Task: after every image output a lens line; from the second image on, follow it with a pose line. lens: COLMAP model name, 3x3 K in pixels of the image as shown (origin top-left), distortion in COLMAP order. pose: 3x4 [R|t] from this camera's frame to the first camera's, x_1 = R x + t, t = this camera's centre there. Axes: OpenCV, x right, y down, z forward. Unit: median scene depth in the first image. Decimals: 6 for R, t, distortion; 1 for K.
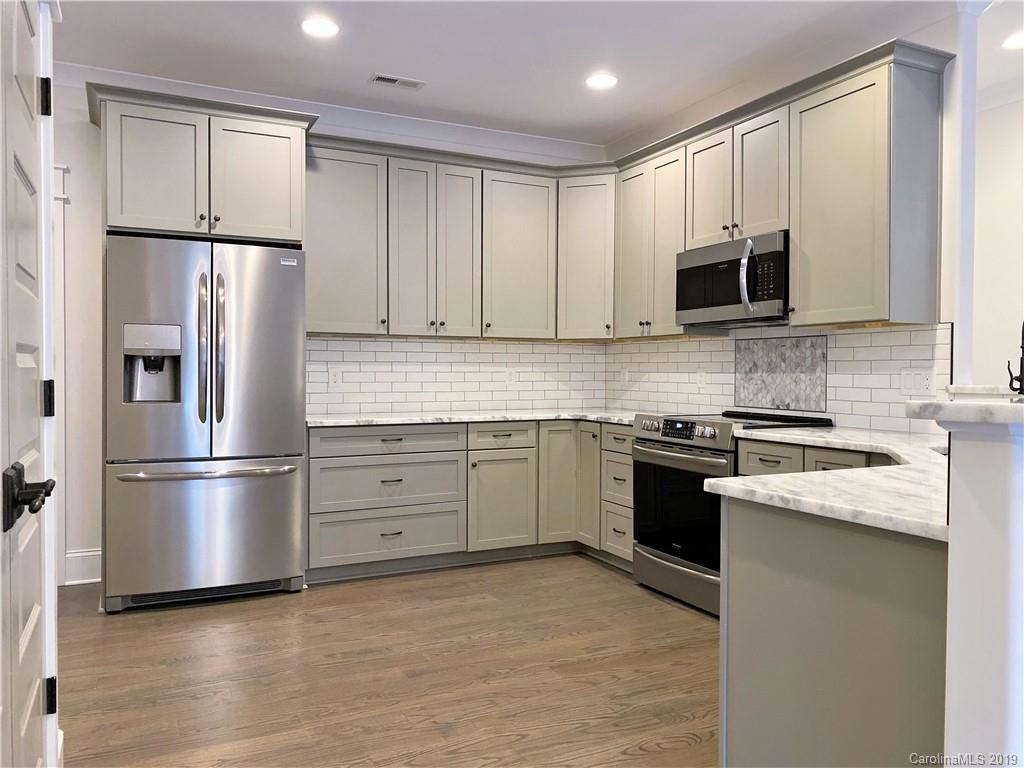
lens RADIAL K [[789.5, 0, 520.0], [0, 789.5, 382.4], [0, 0, 1]] dist [0.031138, -0.001324]
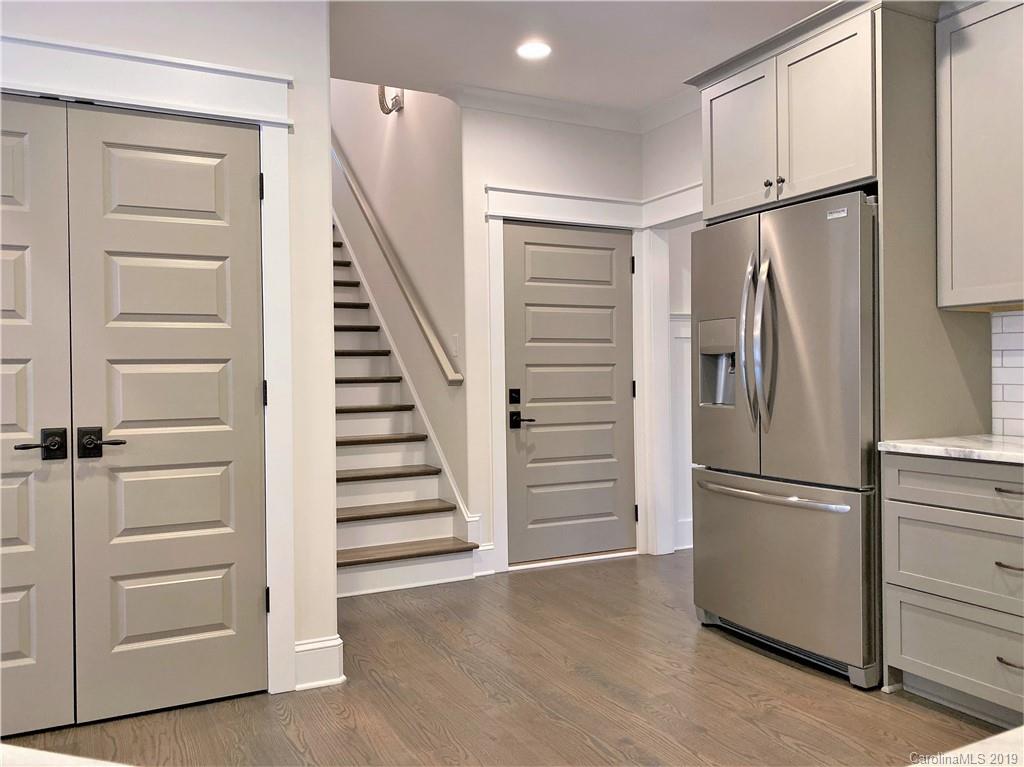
lens RADIAL K [[828.3, 0, 512.0], [0, 828.3, 383.5], [0, 0, 1]] dist [0.005986, 0.001603]
pose [[0.001930, 0.005811, -0.999981, 0.474673], [-0.003891, 0.999976, 0.005803, -0.004571], [0.999991, 0.003880, 0.001953, 0.753891]]
